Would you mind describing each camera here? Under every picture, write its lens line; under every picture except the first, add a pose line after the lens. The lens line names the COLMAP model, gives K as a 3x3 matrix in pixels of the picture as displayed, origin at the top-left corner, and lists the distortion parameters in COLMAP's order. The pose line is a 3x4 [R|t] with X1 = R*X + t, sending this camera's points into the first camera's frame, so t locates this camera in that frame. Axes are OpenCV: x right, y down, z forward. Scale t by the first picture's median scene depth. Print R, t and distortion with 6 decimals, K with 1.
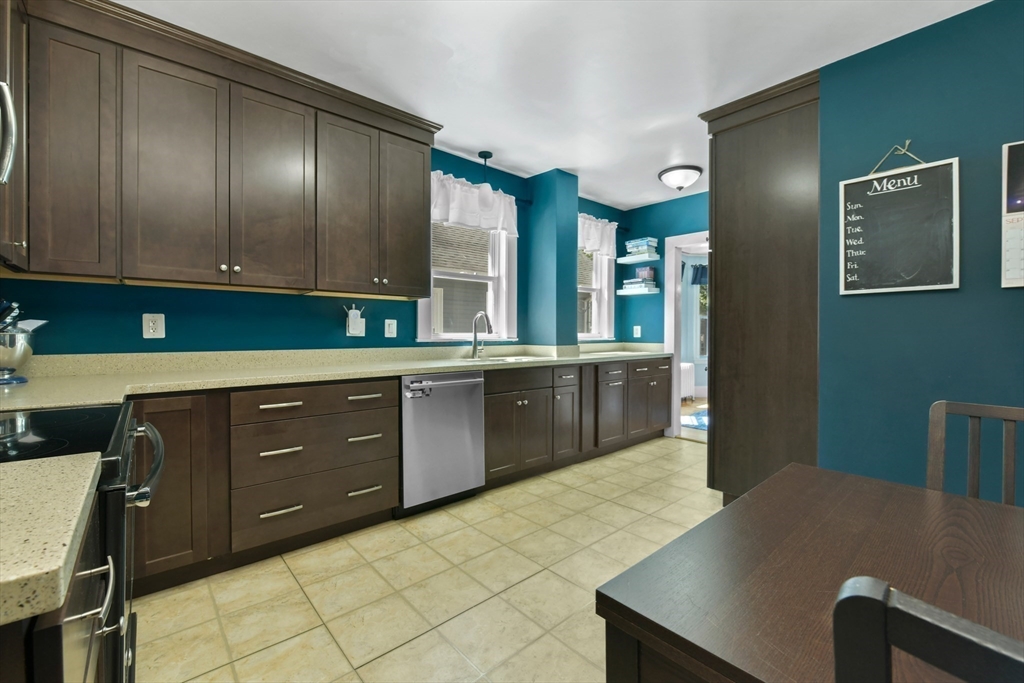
lens RADIAL K [[424.3, 0, 515.9], [0, 424.3, 340.1], [0, 0, 1]] dist [-0.009684, -0.000024]
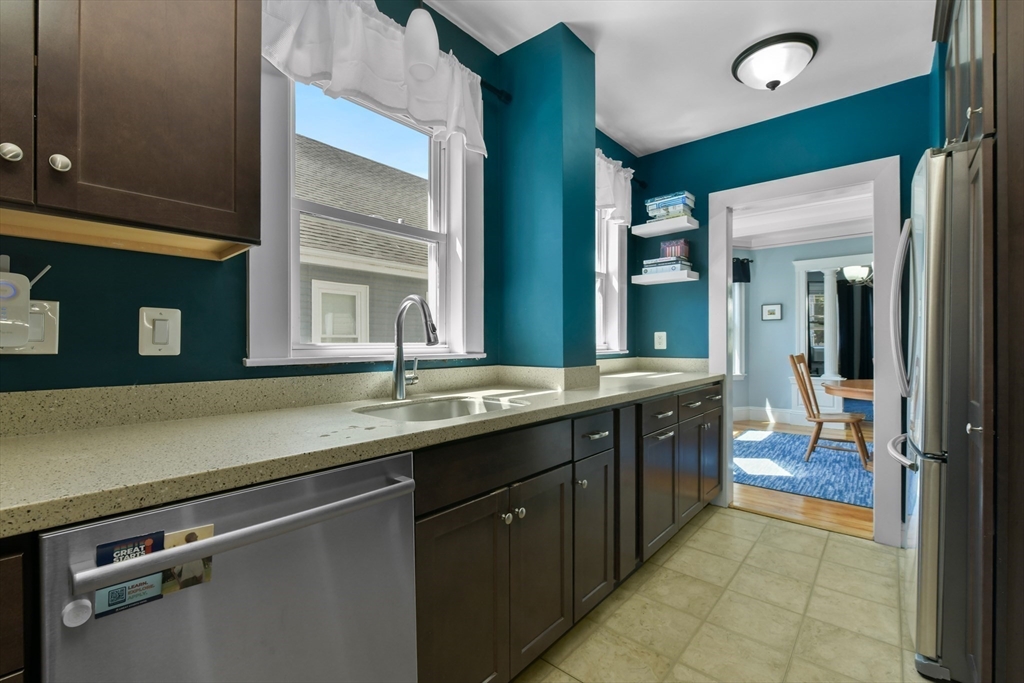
lens RADIAL K [[429.2, 0, 512.8], [0, 429.2, 343.9], [0, 0, 1]] dist [-0.000969, 0.000052]
pose [[0.991513, -0.003043, 0.129973, -0.034095], [0.005041, 0.999874, -0.015046, -0.008194], [-0.129911, 0.015574, 0.991403, 0.520047]]
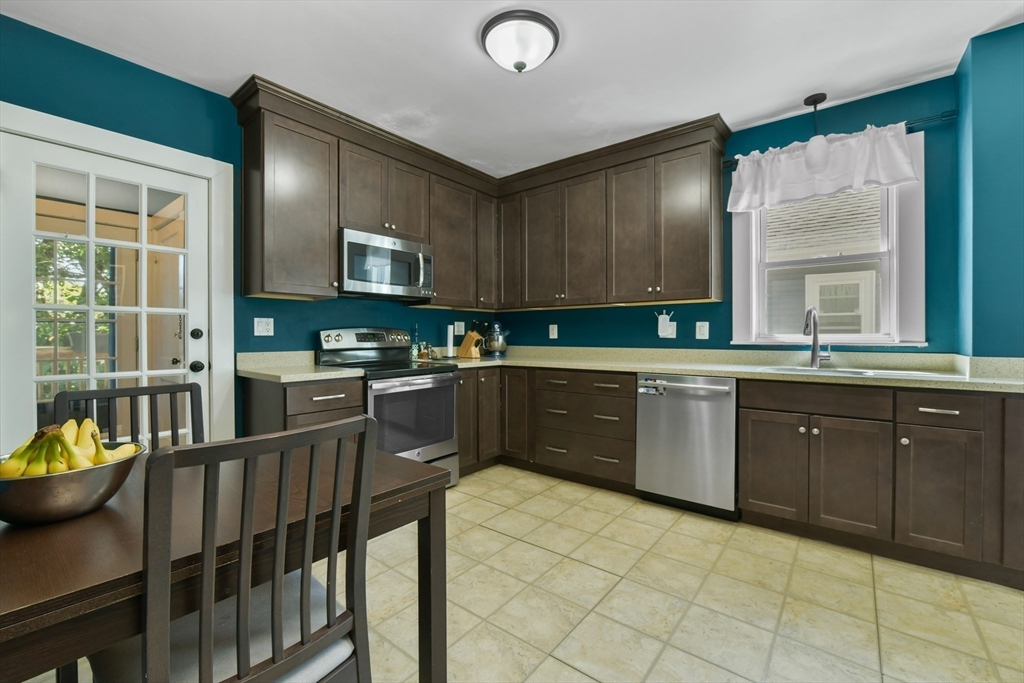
lens RADIAL K [[424.3, 0, 515.9], [0, 424.3, 340.1], [0, 0, 1]] dist [-0.009684, -0.000024]
pose [[0.174025, 0.007880, -0.984710, 0.560477], [-0.012876, 0.999901, 0.005726, -0.003682], [0.984657, 0.011683, 0.174109, 0.334374]]
